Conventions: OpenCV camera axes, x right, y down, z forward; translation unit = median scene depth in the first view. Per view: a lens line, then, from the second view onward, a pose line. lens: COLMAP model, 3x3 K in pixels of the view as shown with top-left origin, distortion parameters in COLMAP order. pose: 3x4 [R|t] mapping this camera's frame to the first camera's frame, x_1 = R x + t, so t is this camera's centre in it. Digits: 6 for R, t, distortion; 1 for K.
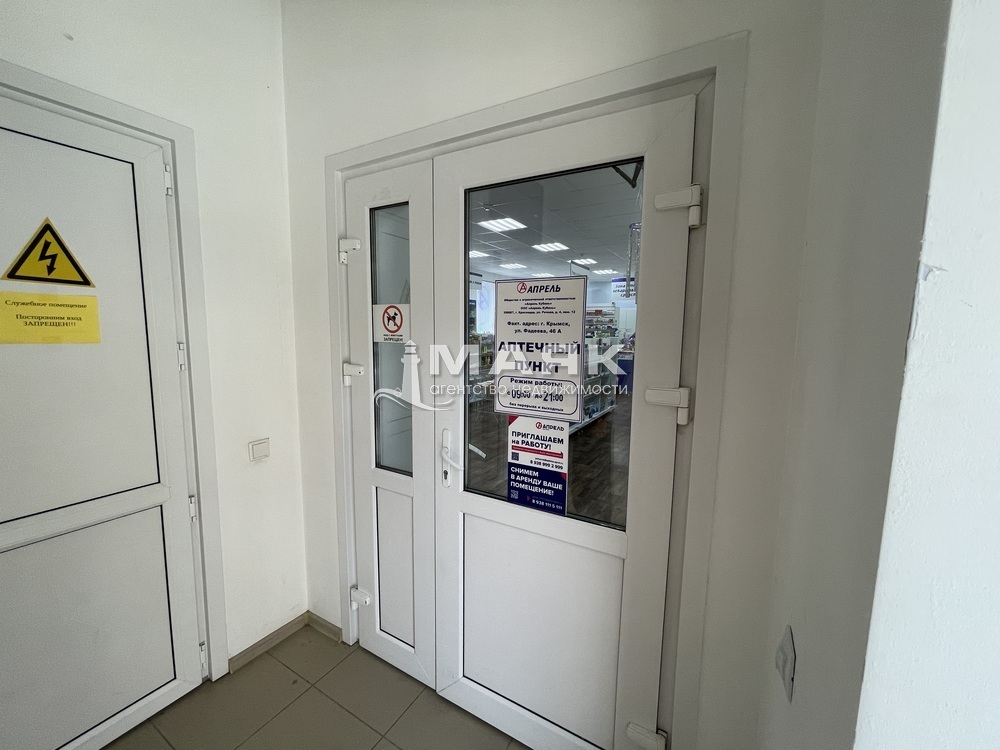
lens RADIAL K [[404.8, 0, 505.1], [0, 404.8, 374.3], [0, 0, 1]] dist [-0.000390, -0.000868]
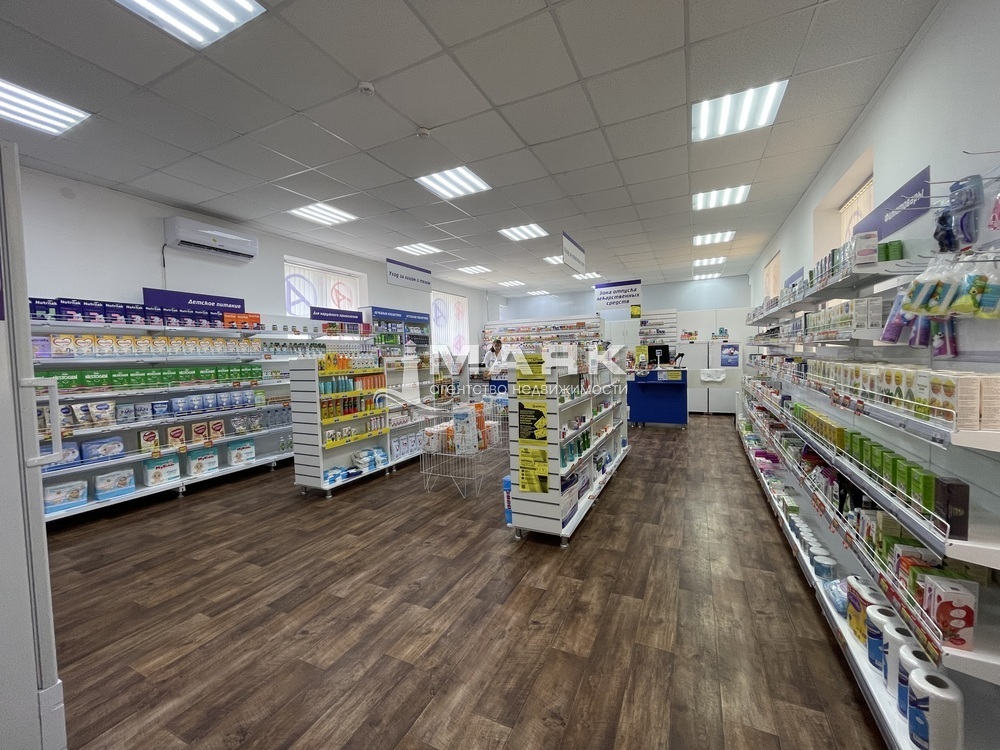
lens RADIAL K [[404.8, 0, 505.1], [0, 404.8, 374.3], [0, 0, 1]] dist [-0.000390, -0.000868]
pose [[0.995552, -0.045157, 0.082684, 0.004690], [0.050411, 0.996765, -0.062599, -0.010745], [-0.079590, 0.066489, 0.994608, 0.223928]]
